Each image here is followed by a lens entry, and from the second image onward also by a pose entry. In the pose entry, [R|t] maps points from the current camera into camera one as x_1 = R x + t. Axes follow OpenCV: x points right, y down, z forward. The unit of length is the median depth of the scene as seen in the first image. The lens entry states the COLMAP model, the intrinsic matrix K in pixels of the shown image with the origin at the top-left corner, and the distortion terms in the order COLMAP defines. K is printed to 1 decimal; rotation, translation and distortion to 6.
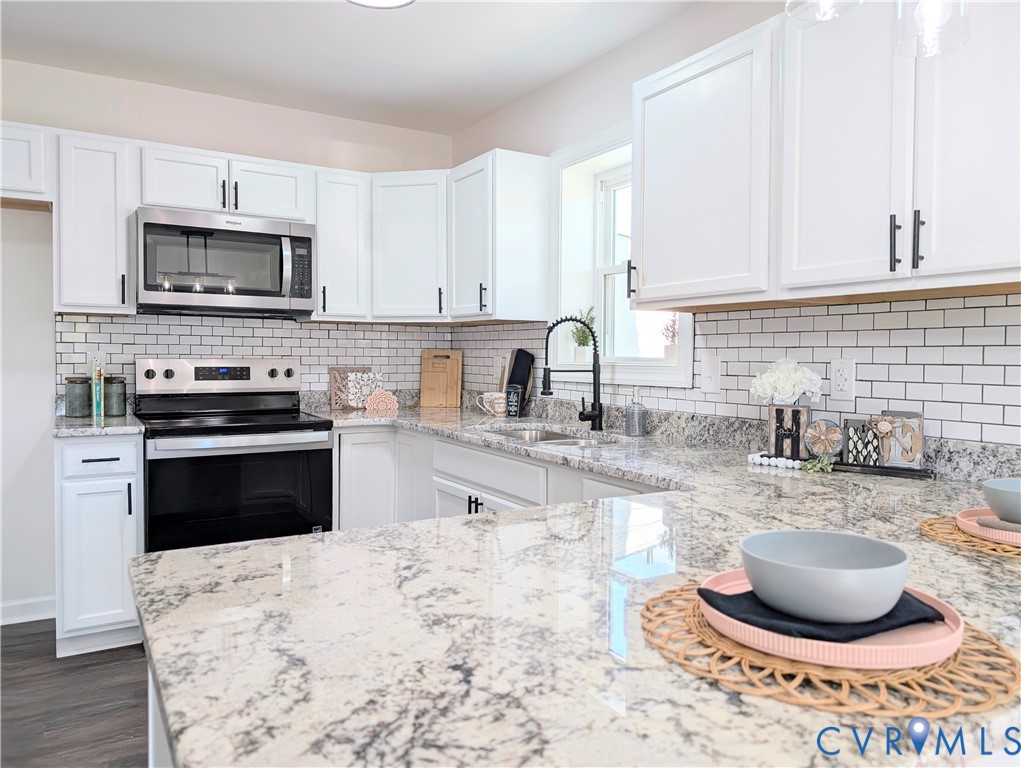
lens RADIAL K [[733.5, 0, 520.4], [0, 733.5, 376.0], [0, 0, 1]] dist [0.035303, -0.034207]
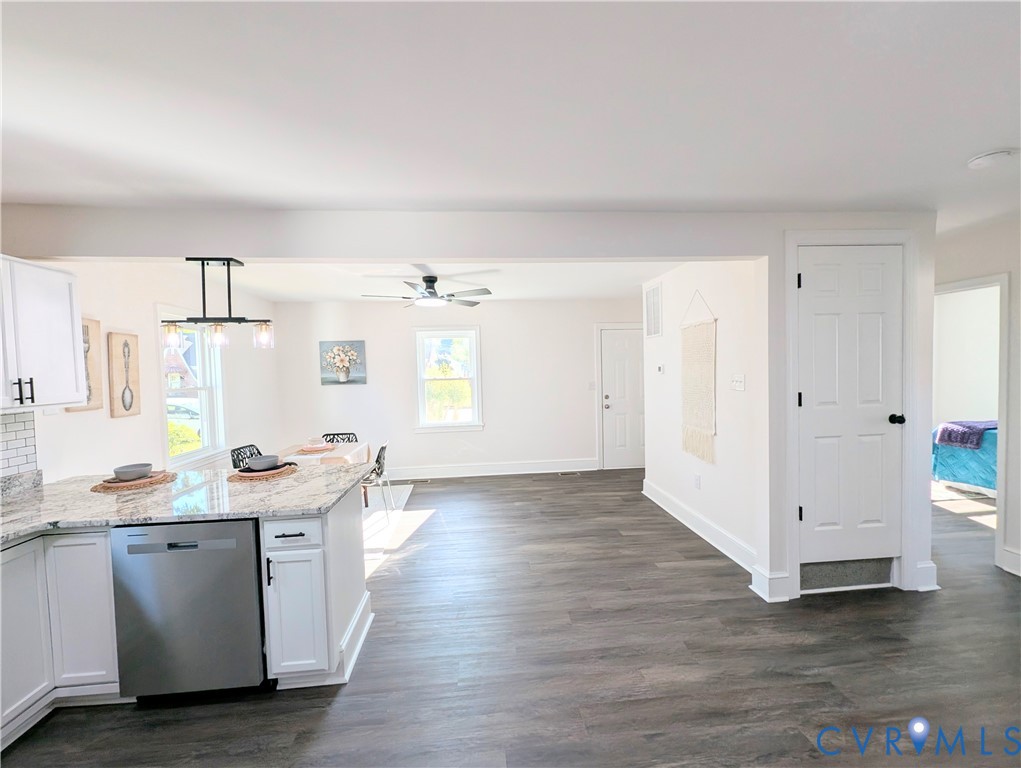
lens RADIAL K [[422.0, 0, 516.3], [0, 422.0, 385.1], [0, 0, 1]] dist [-0.001183, -0.001223]
pose [[-0.898988, -0.002762, 0.437964, -0.694518], [0.031058, 0.997061, 0.070040, -0.124477], [-0.436870, 0.076567, -0.896260, 0.764509]]
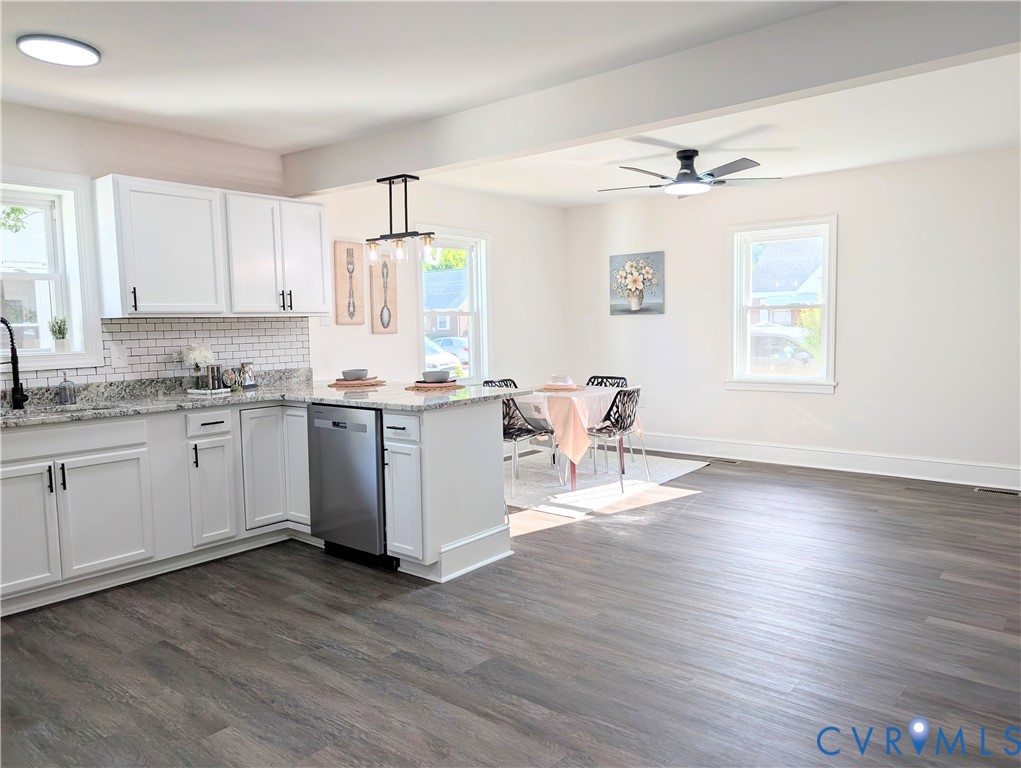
lens RADIAL K [[733.5, 0, 514.6], [0, 733.5, 384.3], [0, 0, 1]] dist [0.035303, -0.034207]
pose [[-0.323814, -0.081797, 0.942578, -1.296045], [0.045254, 0.993776, 0.101787, -0.055695], [-0.945038, 0.075615, -0.318097, 0.566492]]
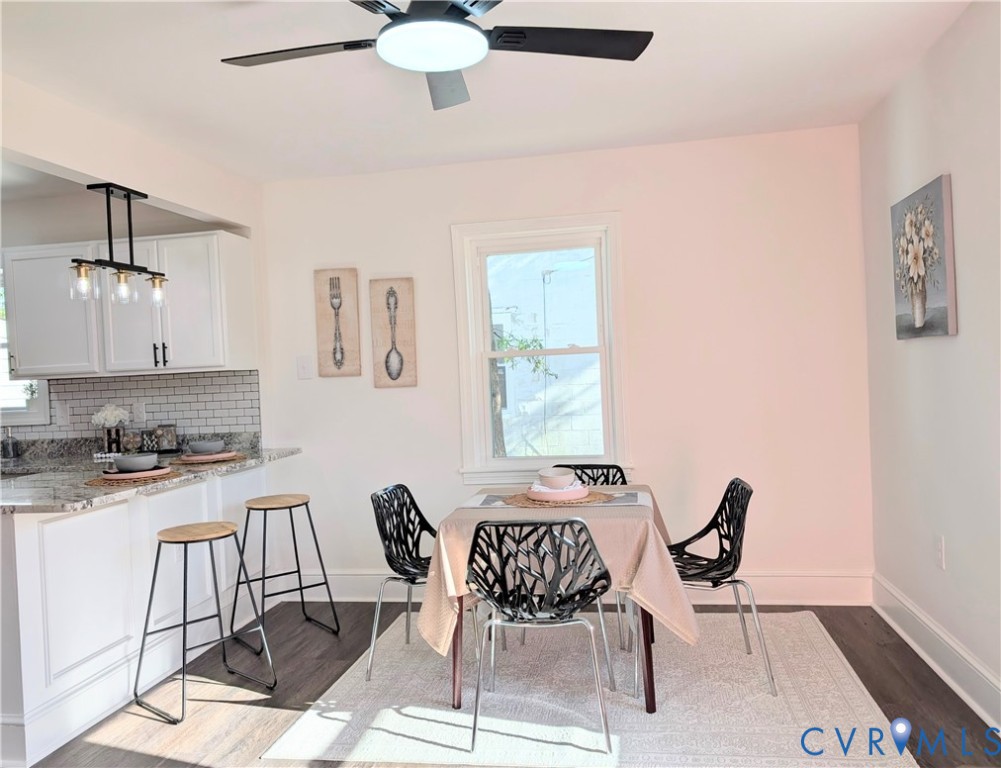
lens RADIAL K [[777.3, 0, 499.9], [0, 777.3, 379.9], [0, 0, 1]] dist [0.025308, -0.041087]
pose [[0.663297, -0.045690, 0.746960, -0.348420], [0.072686, 0.997349, -0.003539, -0.003235], [-0.744818, 0.056641, 0.664860, -0.810010]]
